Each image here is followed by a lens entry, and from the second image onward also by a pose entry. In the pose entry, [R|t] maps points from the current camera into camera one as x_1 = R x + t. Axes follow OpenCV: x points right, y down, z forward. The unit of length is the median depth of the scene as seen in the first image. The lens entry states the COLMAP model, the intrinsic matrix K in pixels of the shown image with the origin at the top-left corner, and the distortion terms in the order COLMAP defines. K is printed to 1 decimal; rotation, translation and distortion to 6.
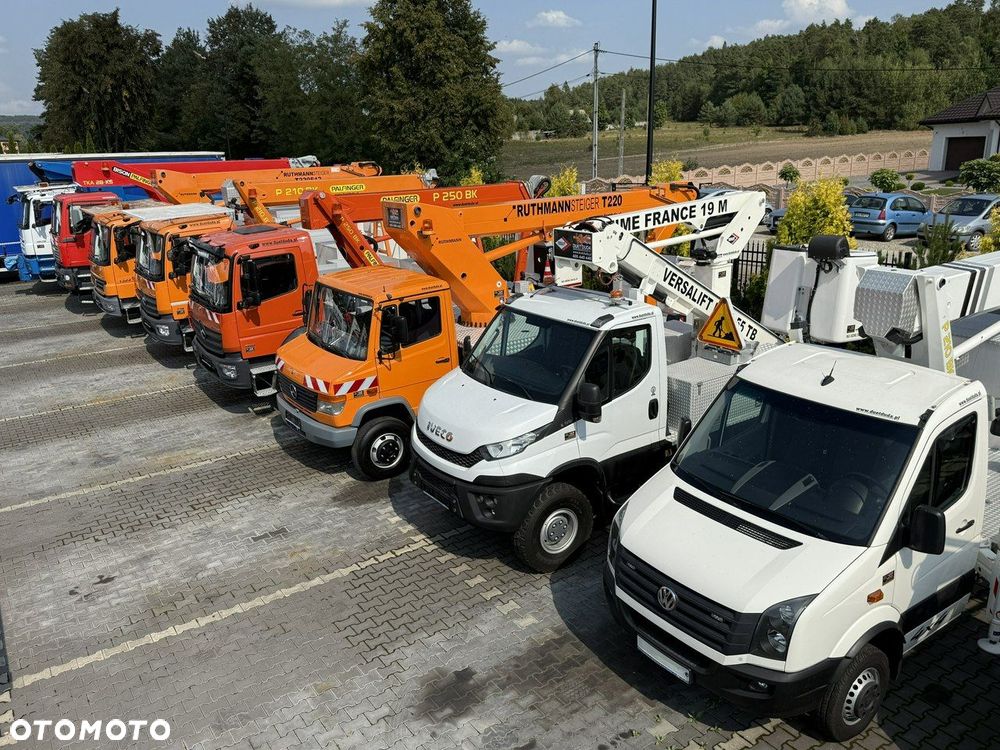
lens RADIAL K [[785.5, 0, 480.2], [0, 785.5, 371.9], [0, 0, 1]] dist [0.092157, -0.126804]
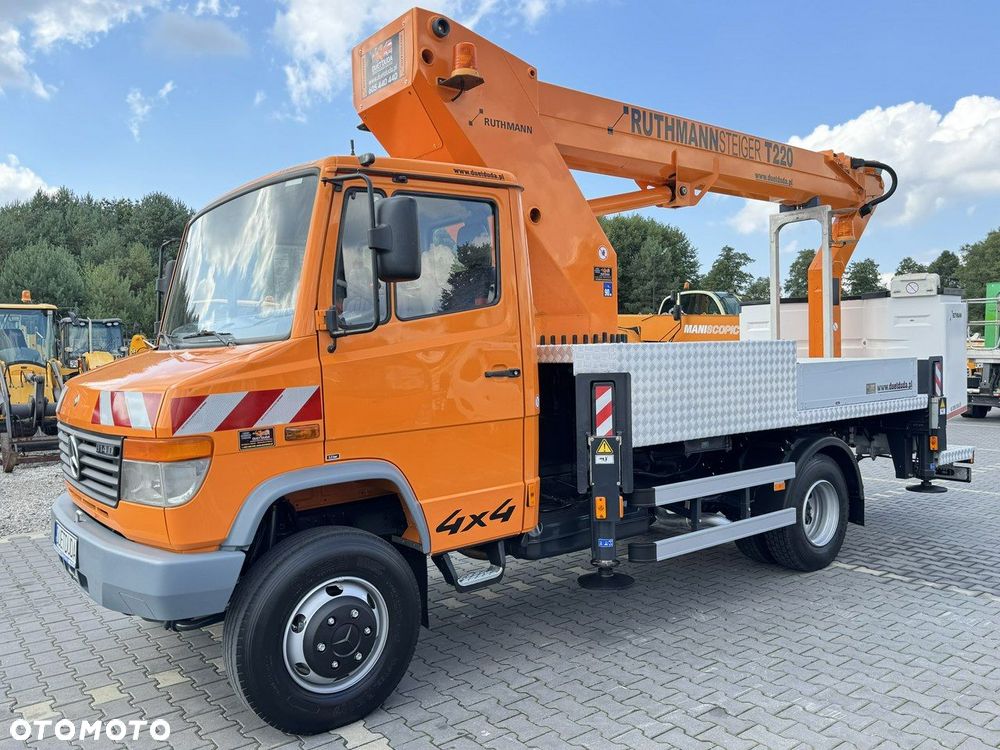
lens RADIAL K [[785.5, 0, 507.5], [0, 785.5, 375.3], [0, 0, 1]] dist [0.092157, -0.126804]
pose [[0.996463, 0.008038, 0.083643, -0.049706], [0.014100, 0.965303, -0.260751, 0.054160], [-0.082837, 0.261008, 0.961776, 0.415102]]
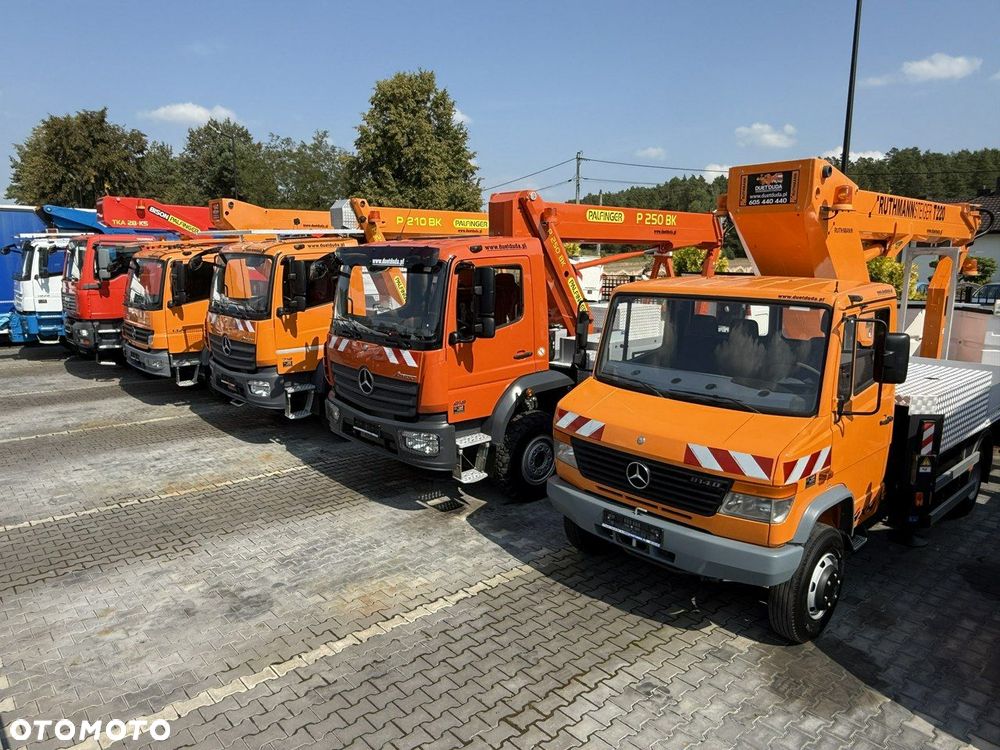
lens RADIAL K [[676.6, 0, 493.5], [0, 676.6, 371.7], [0, 0, 1]] dist [-0.005650, 0.007927]
pose [[0.989893, 0.015488, 0.140967, -0.262741], [0.001769, 0.992592, -0.121481, 0.006470], [-0.141805, 0.120503, 0.982533, 0.352874]]
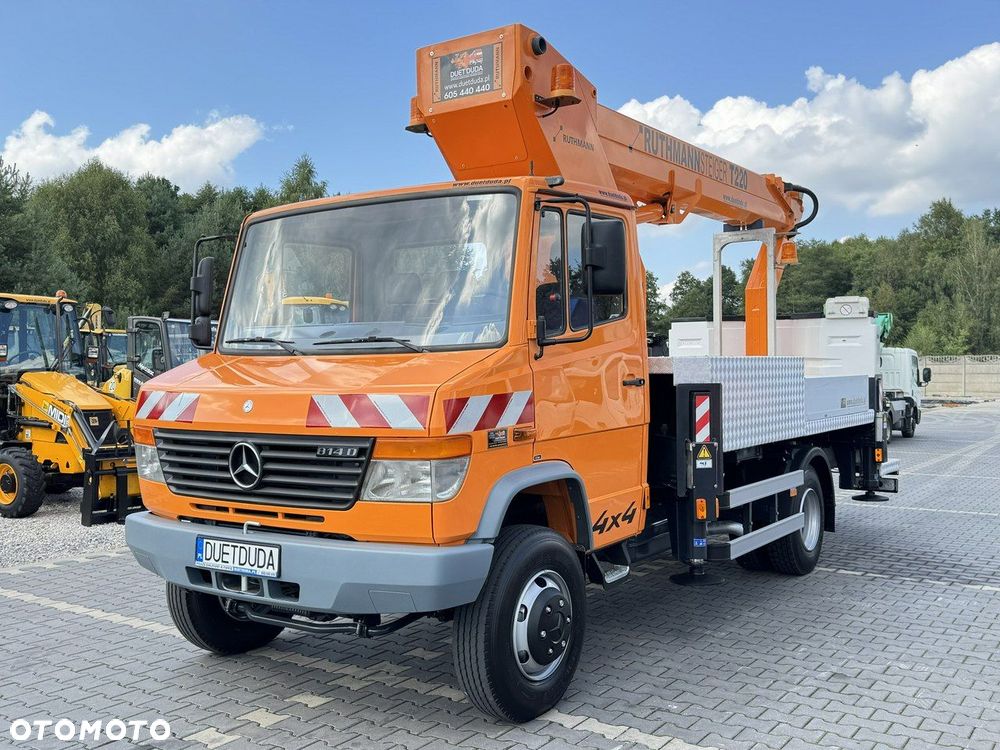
lens RADIAL K [[967.0, 0, 503.0], [0, 967.0, 374.3], [0, 0, 1]] dist [0.130964, 0.000000]
pose [[0.930152, 0.021591, 0.366540, -0.187302], [0.084439, 0.958936, -0.270761, 0.070577], [-0.357334, 0.282799, 0.890133, 0.378570]]
